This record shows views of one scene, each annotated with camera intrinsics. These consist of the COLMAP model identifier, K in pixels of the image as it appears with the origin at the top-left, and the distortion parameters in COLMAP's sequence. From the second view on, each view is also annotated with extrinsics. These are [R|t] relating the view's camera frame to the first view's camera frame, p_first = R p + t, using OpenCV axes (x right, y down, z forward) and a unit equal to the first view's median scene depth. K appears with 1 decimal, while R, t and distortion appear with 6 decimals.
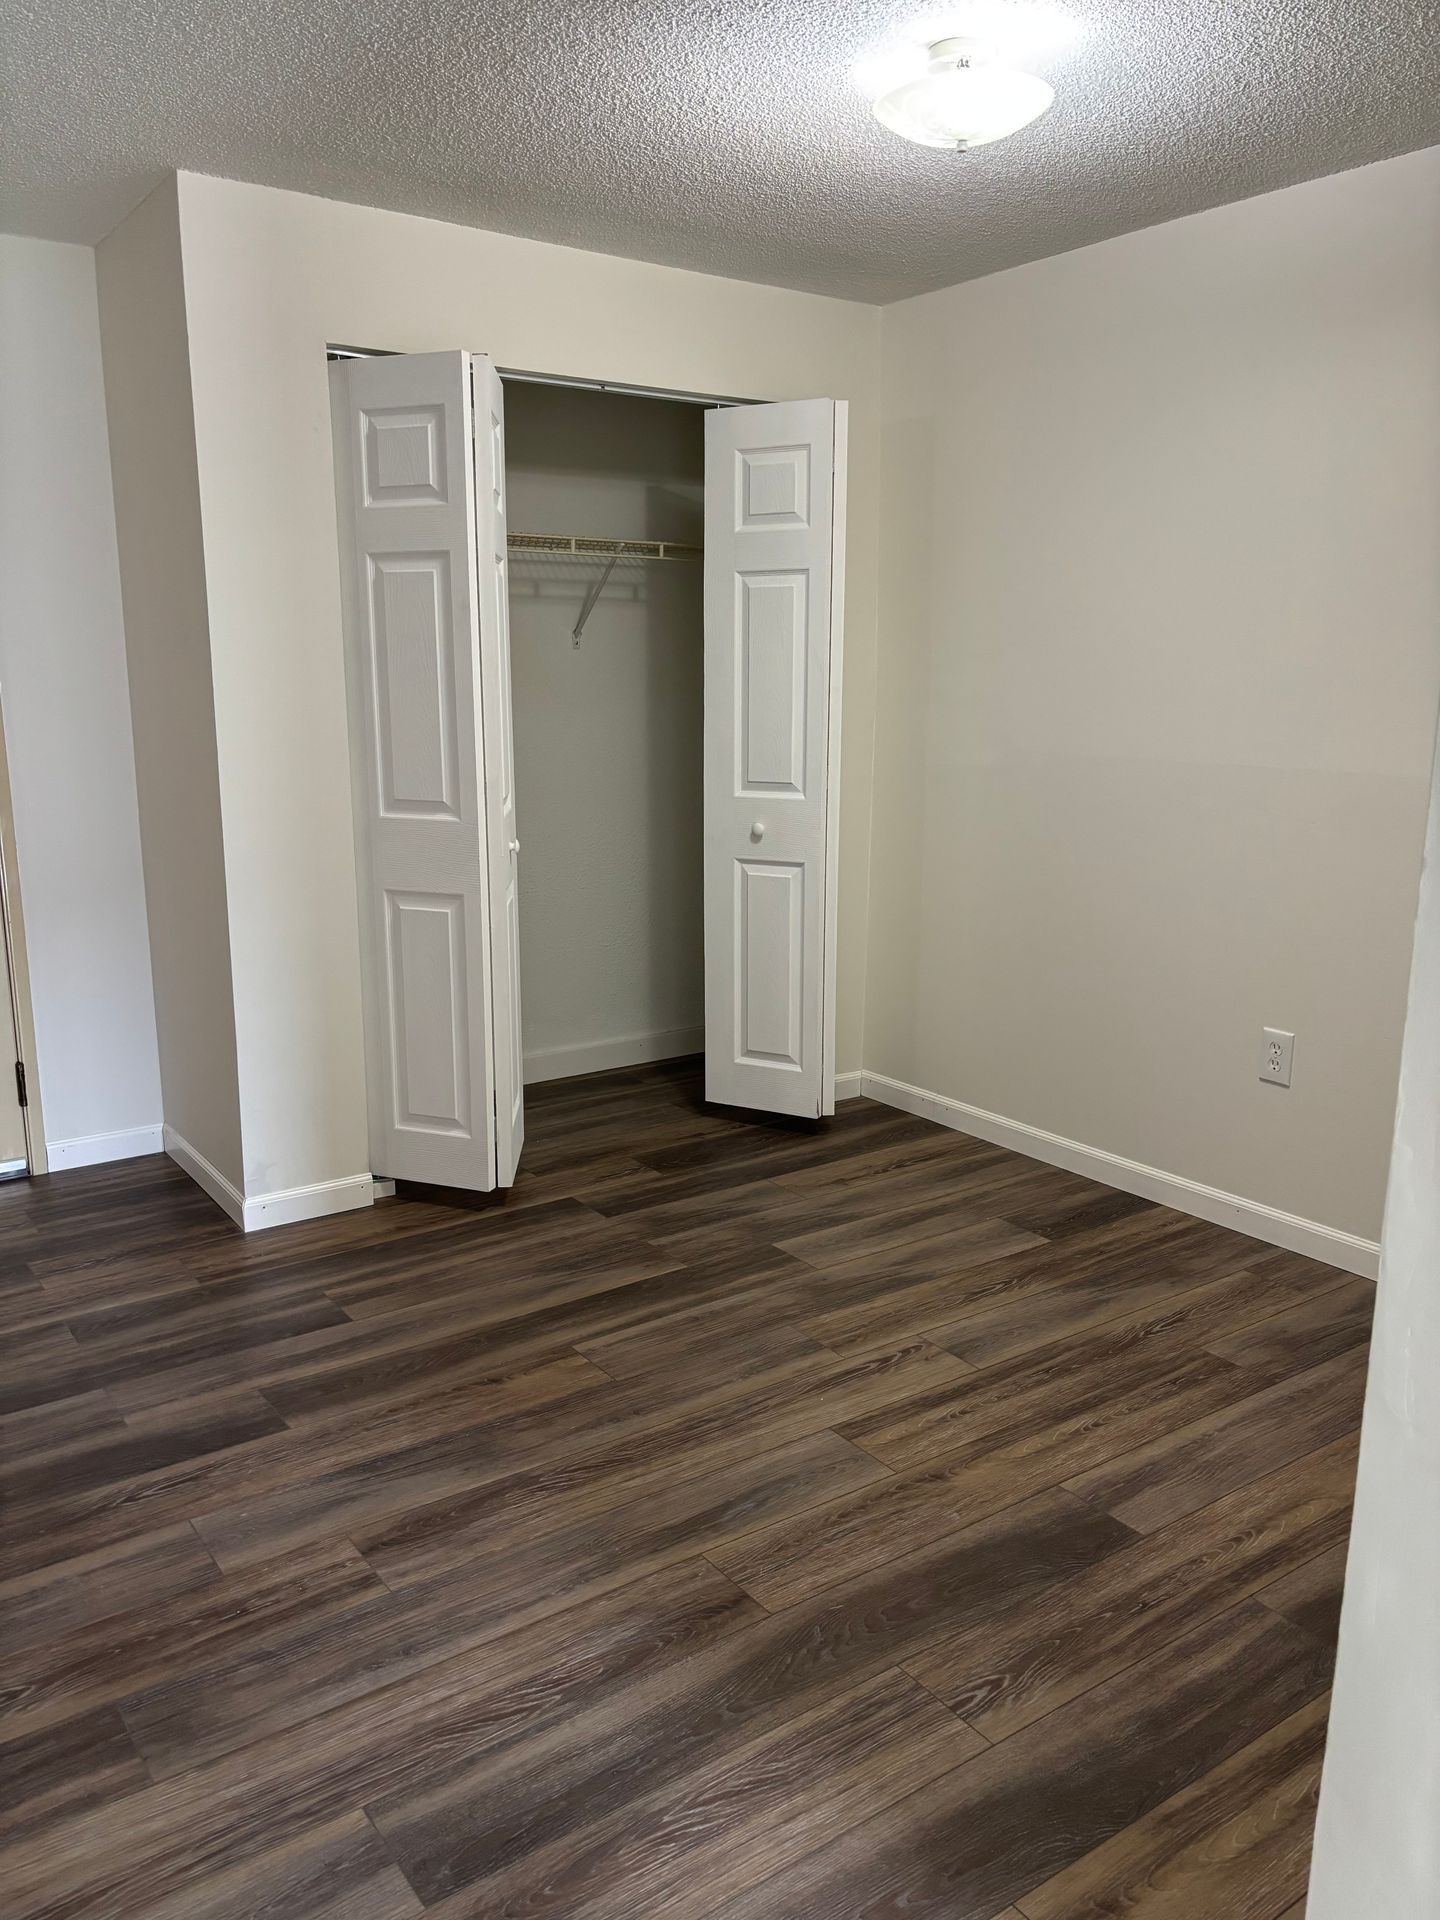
lens RADIAL K [[1434.6, 0, 698.2], [0, 1434.6, 975.1], [0, 0, 1]] dist [0.072868, -0.092568]
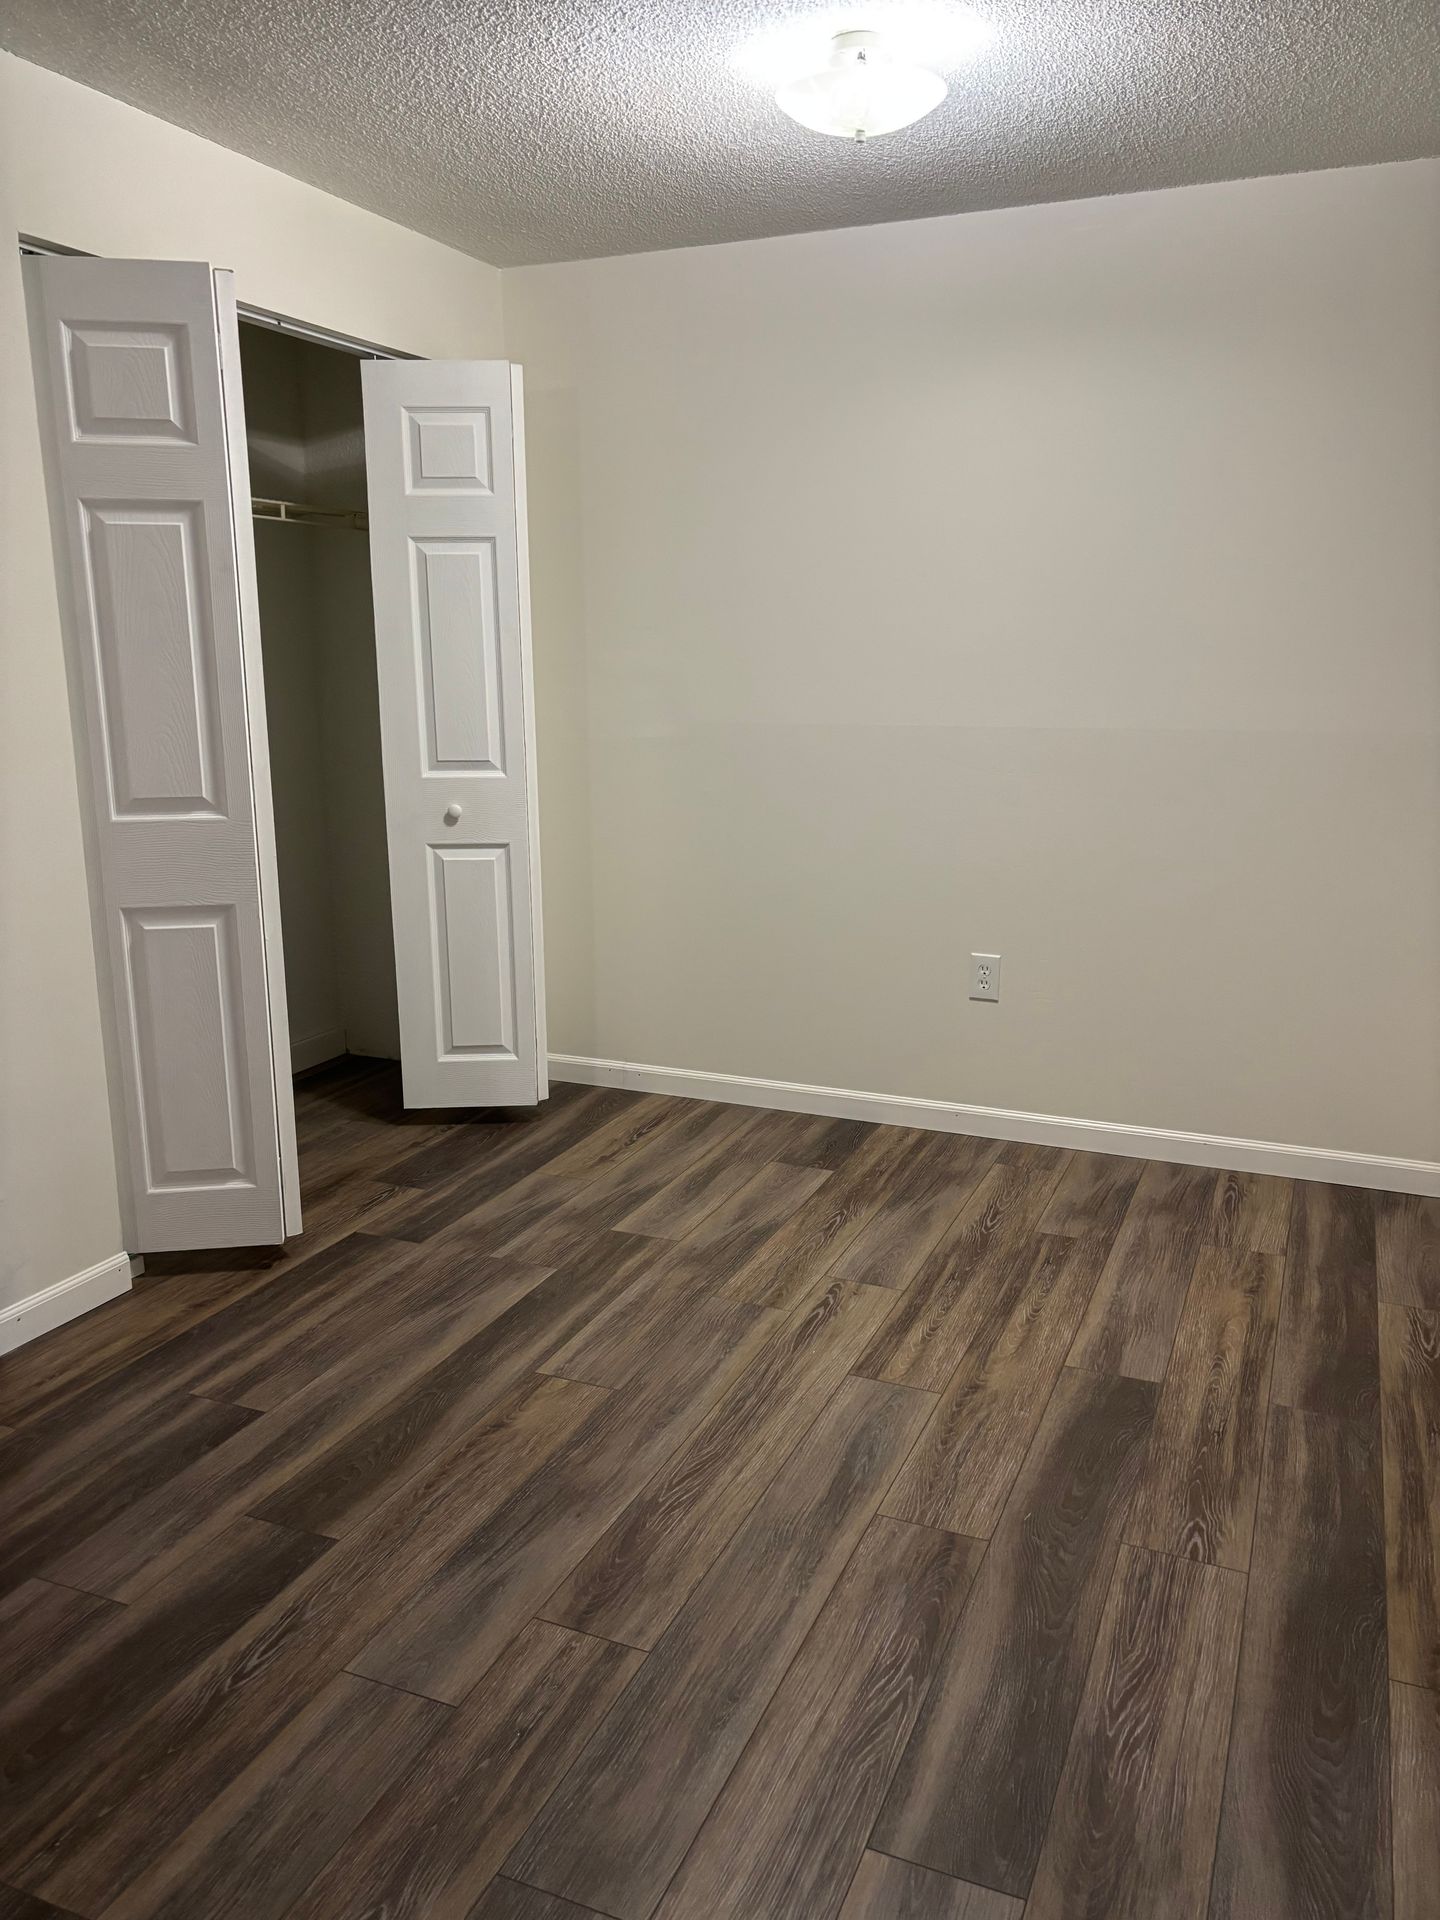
lens RADIAL K [[1439.3, 0, 715.2], [0, 1439.3, 968.5], [0, 0, 1]] dist [0.075147, -0.088466]
pose [[0.855046, -0.118216, 0.504898, -0.376057], [0.114706, 0.992666, 0.038167, -0.019210], [-0.505707, 0.025280, 0.862335, 0.116474]]
